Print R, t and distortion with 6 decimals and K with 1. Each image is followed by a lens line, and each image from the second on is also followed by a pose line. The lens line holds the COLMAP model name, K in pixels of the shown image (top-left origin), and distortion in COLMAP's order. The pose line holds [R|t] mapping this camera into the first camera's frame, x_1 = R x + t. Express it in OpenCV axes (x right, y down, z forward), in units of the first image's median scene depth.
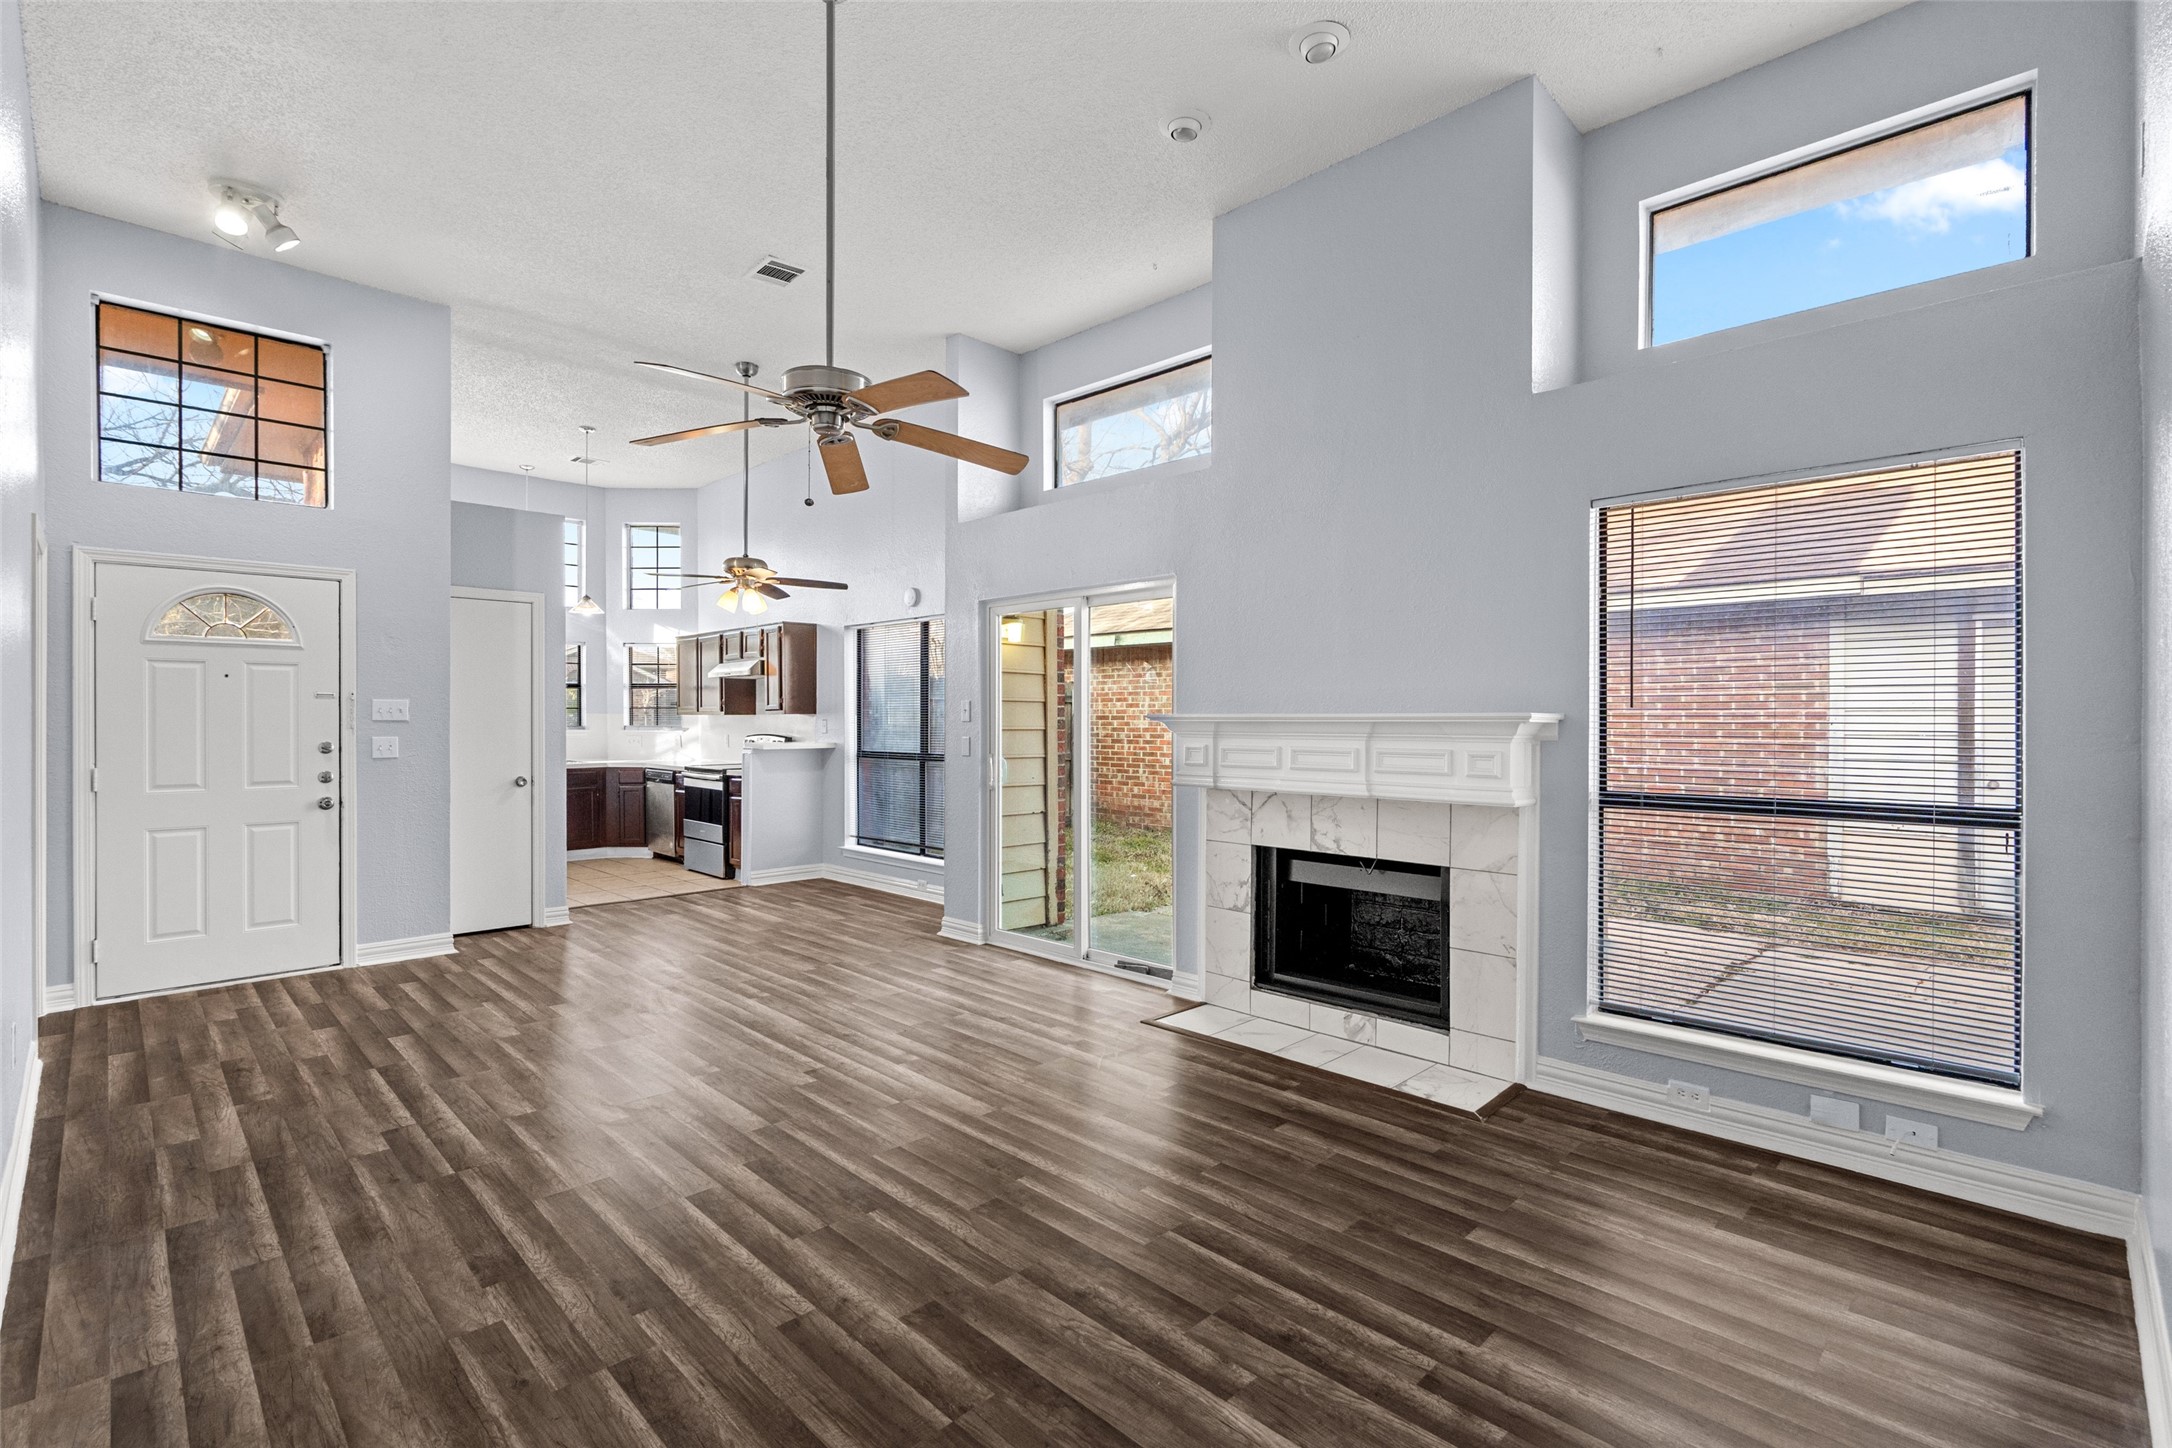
lens RADIAL K [[976.2, 0, 1082.4], [0, 976.2, 722.0], [0, 0, 1]] dist [-0.005308, 0.003586]
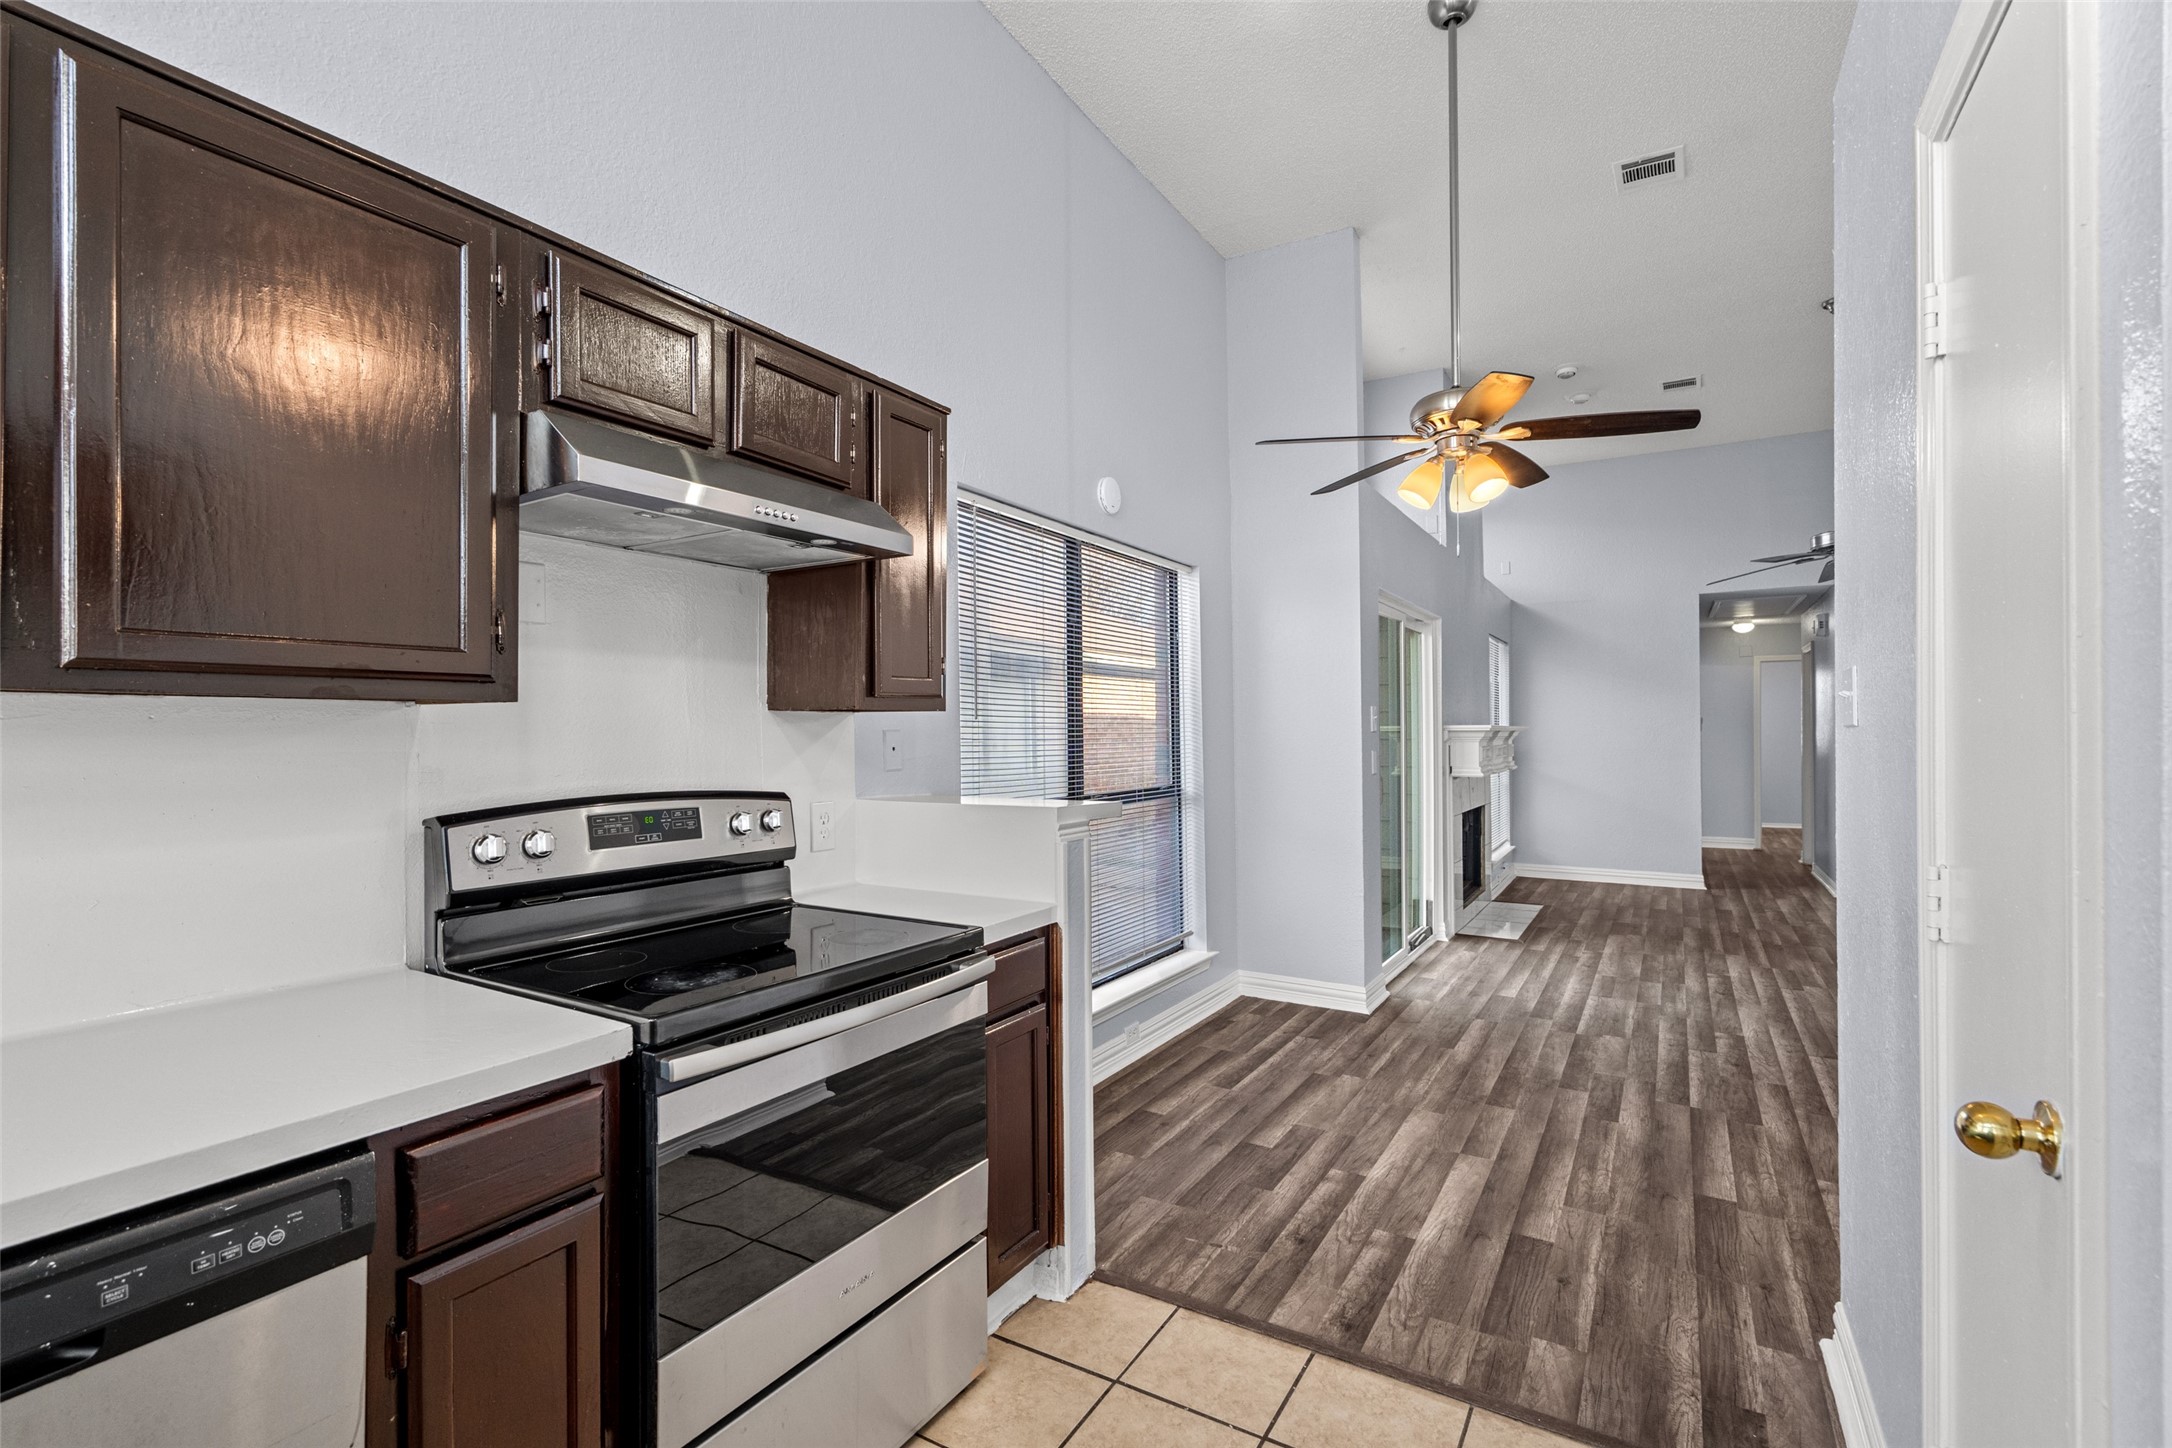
lens RADIAL K [[976.2, 0, 1082.6], [0, 976.2, 688.4], [0, 0, 1]] dist [-0.005308, 0.003586]
pose [[-0.235295, 0.043258, 0.970961, -1.239854], [0.005470, 0.999052, -0.043184, -0.003675], [-0.971909, -0.004849, -0.235309, 2.061808]]
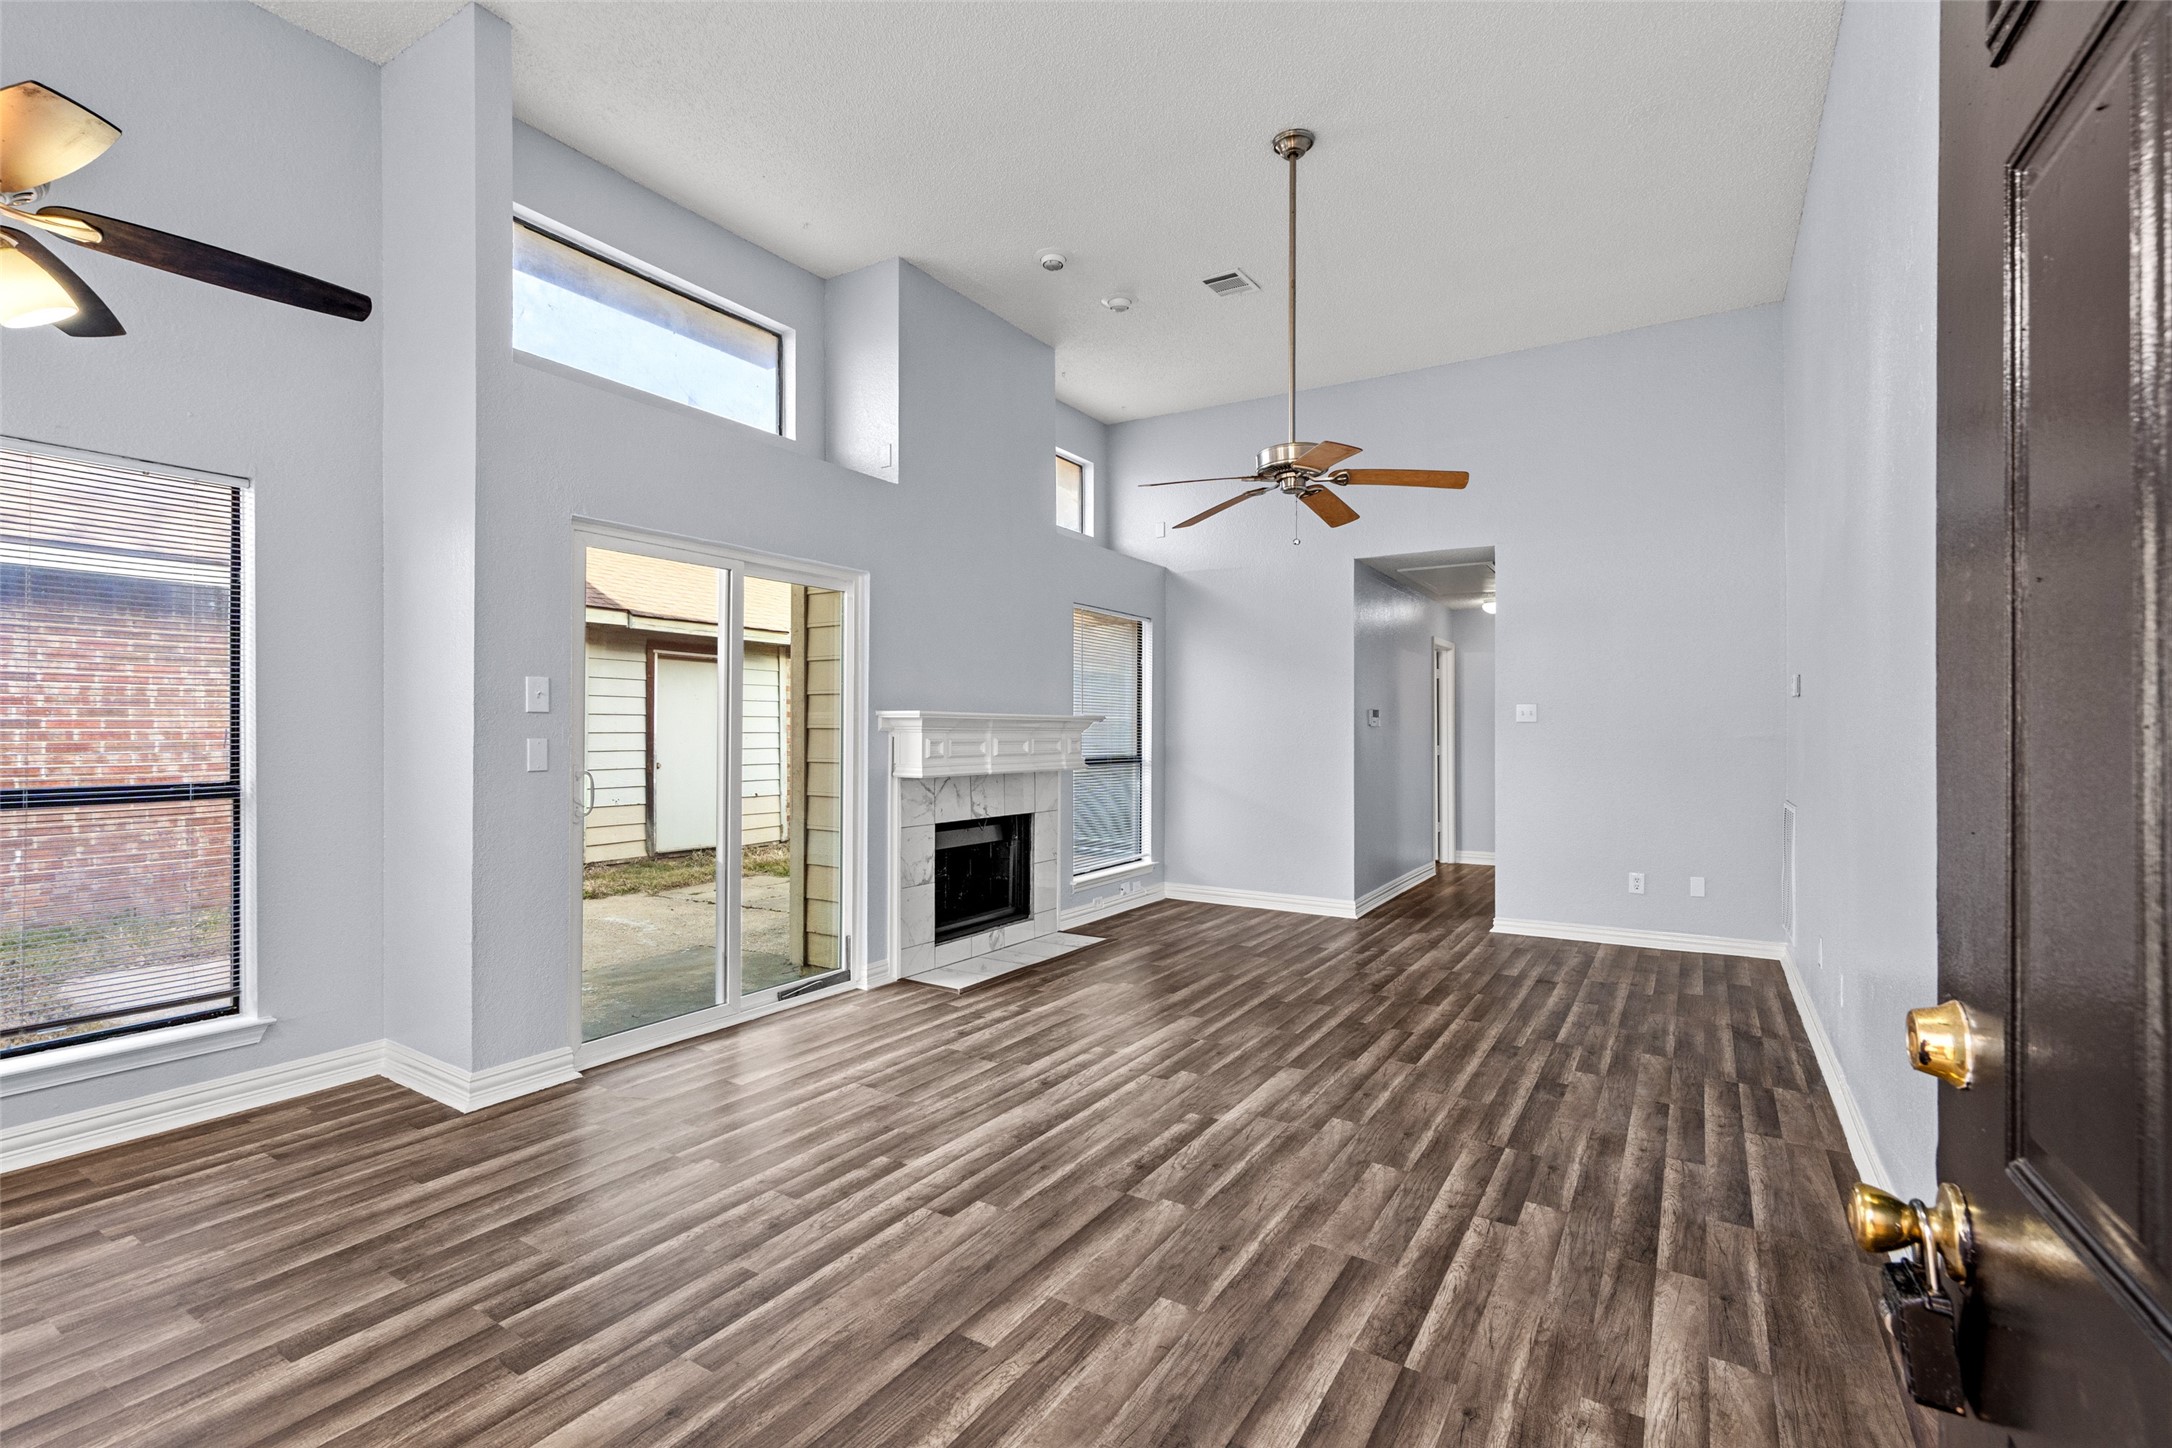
lens RADIAL K [[976.2, 0, 1080.6], [0, 976.2, 727.4], [0, 0, 1]] dist [-0.005308, 0.003586]
pose [[-0.216646, 0.002879, 0.976246, -1.091958], [-0.001571, 0.999993, -0.003298, 0.014293], [-0.976249, -0.002248, -0.216640, 1.168155]]
